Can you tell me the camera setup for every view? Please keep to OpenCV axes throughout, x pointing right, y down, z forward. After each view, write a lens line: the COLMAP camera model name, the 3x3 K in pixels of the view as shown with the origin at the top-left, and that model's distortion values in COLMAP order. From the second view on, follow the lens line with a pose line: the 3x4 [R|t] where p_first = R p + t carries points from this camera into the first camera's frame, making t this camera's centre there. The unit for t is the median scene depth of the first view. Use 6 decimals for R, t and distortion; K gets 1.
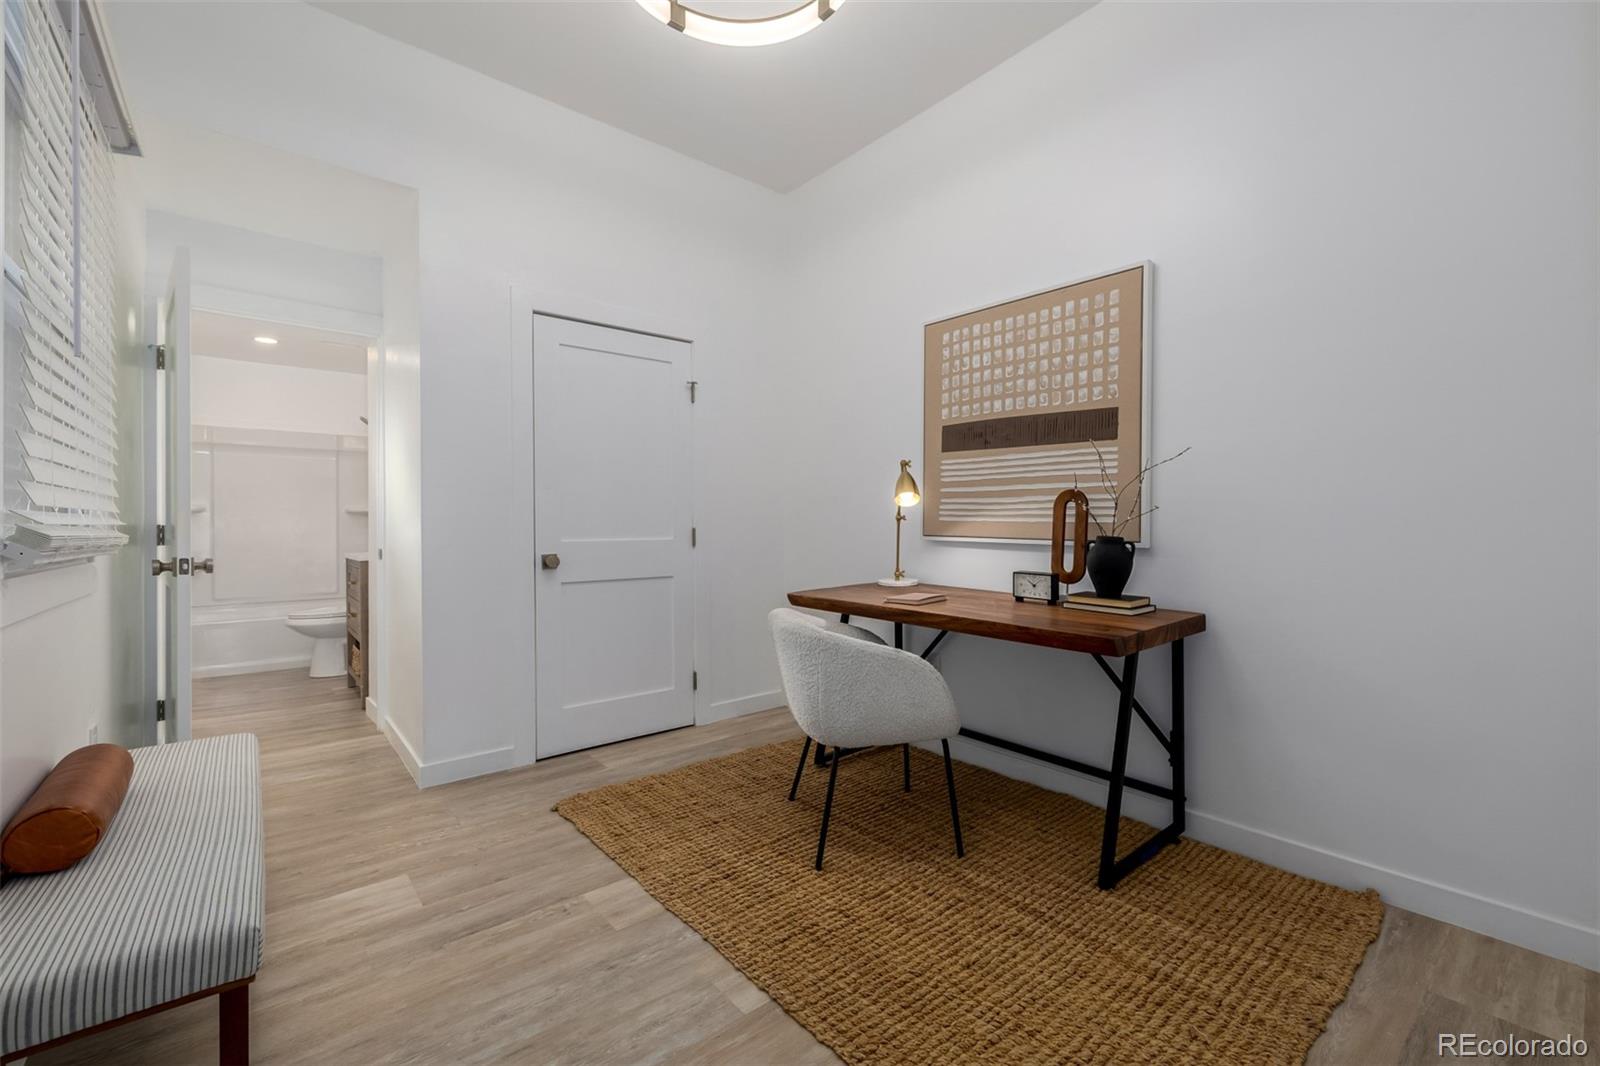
lens RADIAL K [[677.9, 0, 796.1], [0, 677.9, 531.2], [0, 0, 1]] dist [0.001255, 0.000344]
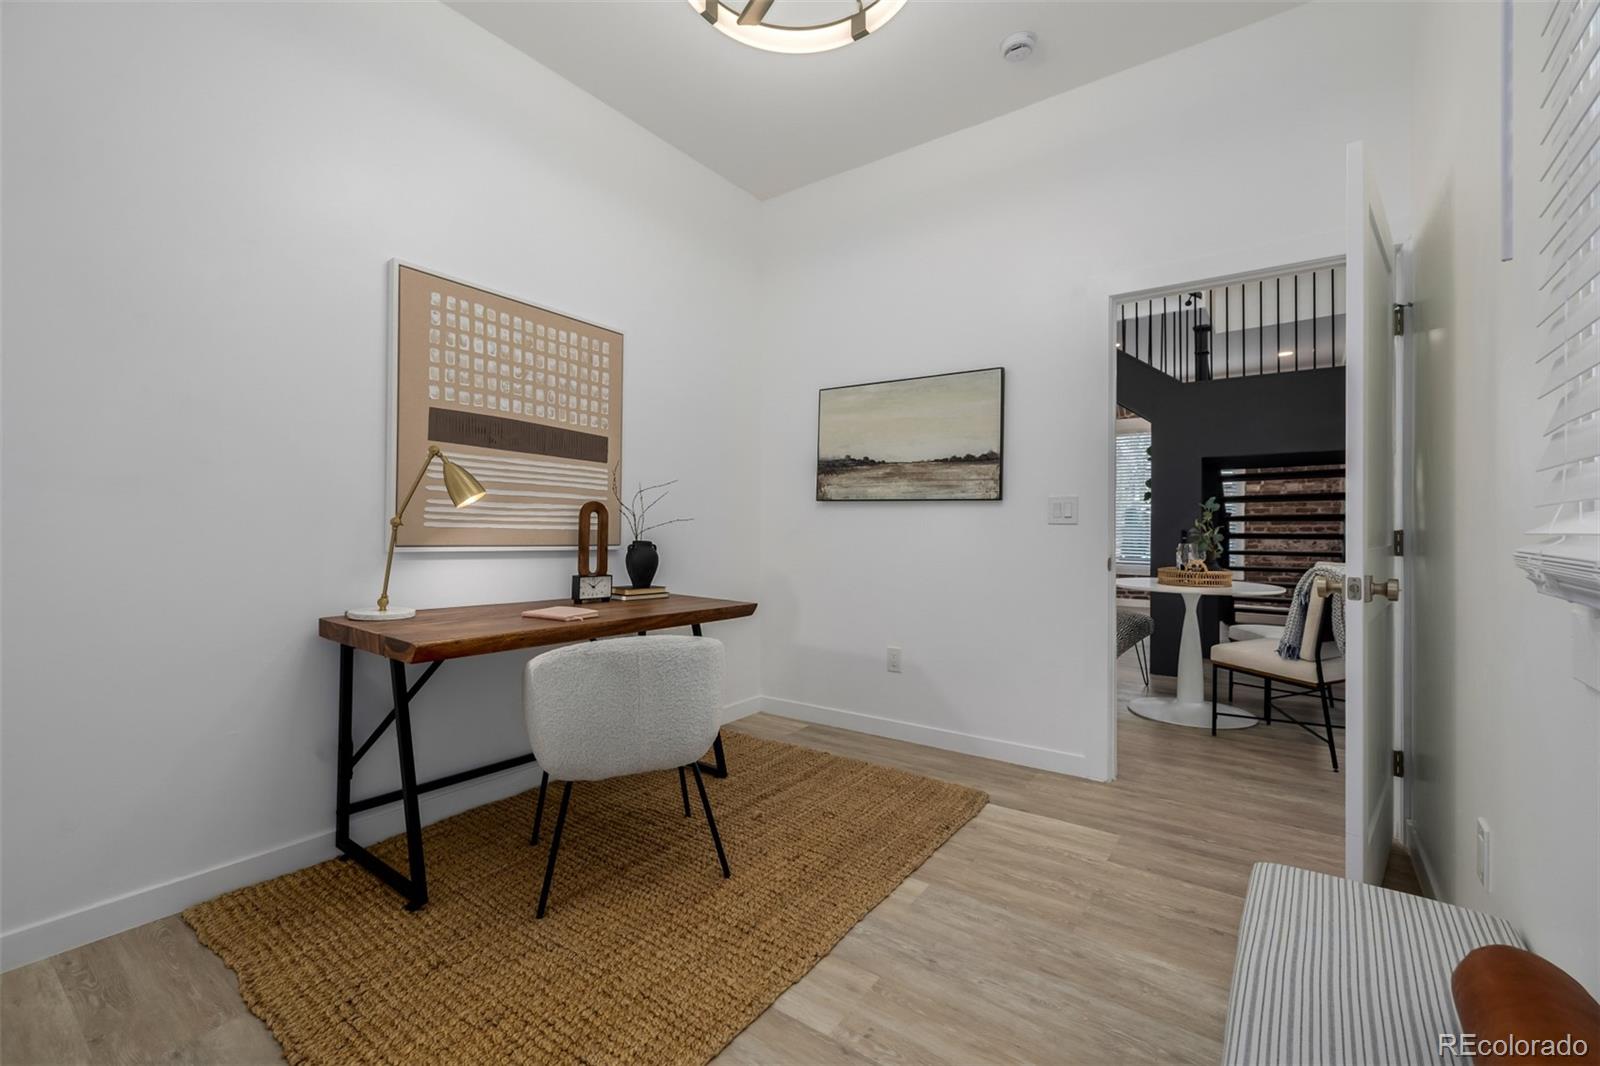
lens RADIAL K [[677.9, 0, 796.1], [0, 677.9, 531.2], [0, 0, 1]] dist [0.001255, 0.000344]
pose [[-0.253579, -0.006366, 0.967294, -0.765566], [0.000757, 0.999977, 0.006779, -0.017369], [-0.967314, 0.002451, -0.253568, 0.913479]]
